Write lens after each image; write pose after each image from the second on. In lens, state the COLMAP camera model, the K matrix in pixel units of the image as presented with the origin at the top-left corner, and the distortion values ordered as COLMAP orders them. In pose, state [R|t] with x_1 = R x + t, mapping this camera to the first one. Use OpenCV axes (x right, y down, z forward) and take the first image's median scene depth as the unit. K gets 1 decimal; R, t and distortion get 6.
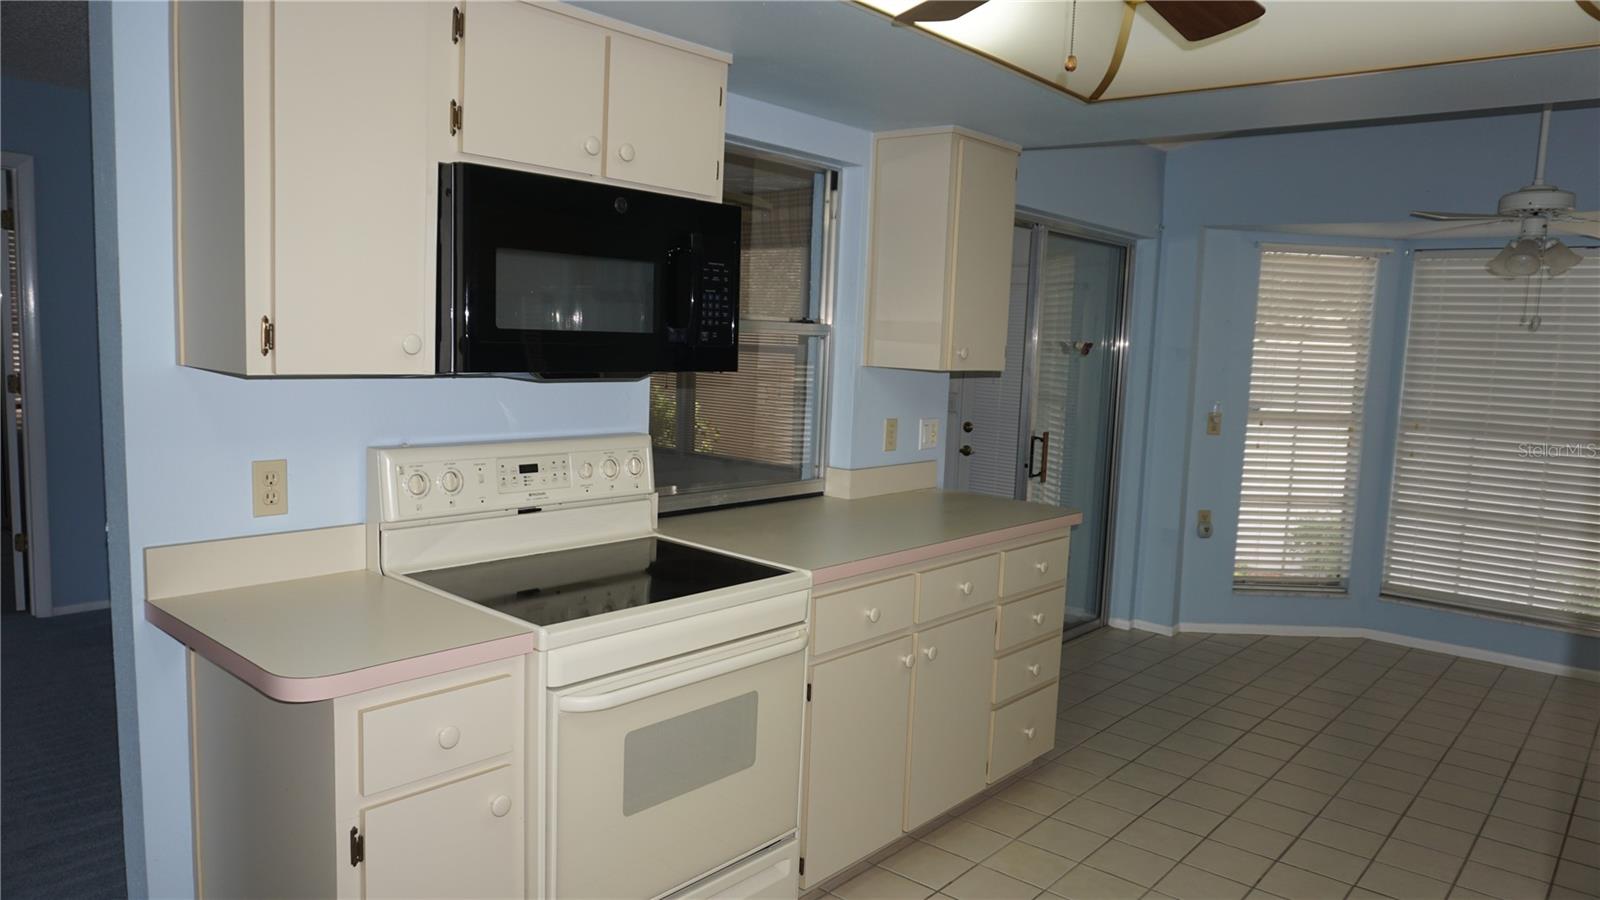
lens RADIAL K [[1047.0, 0, 800.0], [0, 1047.0, 450.0], [0, 0, 1]] dist [-0.006951, -0.000488]
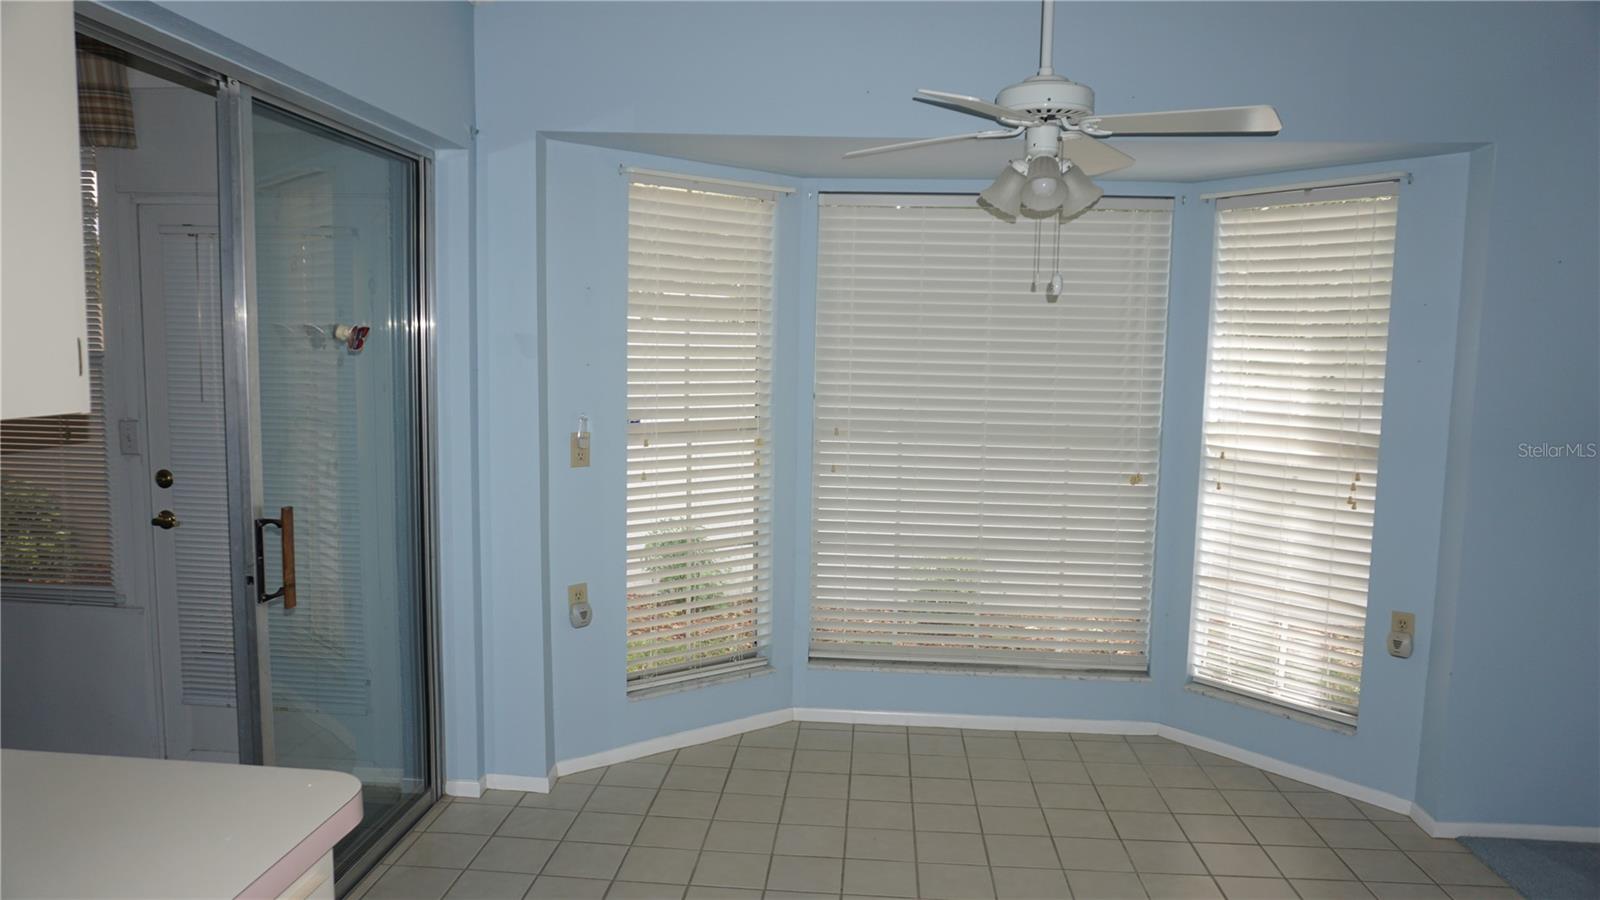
lens RADIAL K [[1072.4, 0, 804.2], [0, 1072.4, 459.2], [0, 0, 1]] dist [-0.042442, 0.033552]
pose [[0.804361, -0.088855, 0.587459, 0.125855], [0.074302, 0.996035, 0.048917, -0.042564], [-0.589476, 0.004303, 0.807774, 0.406774]]
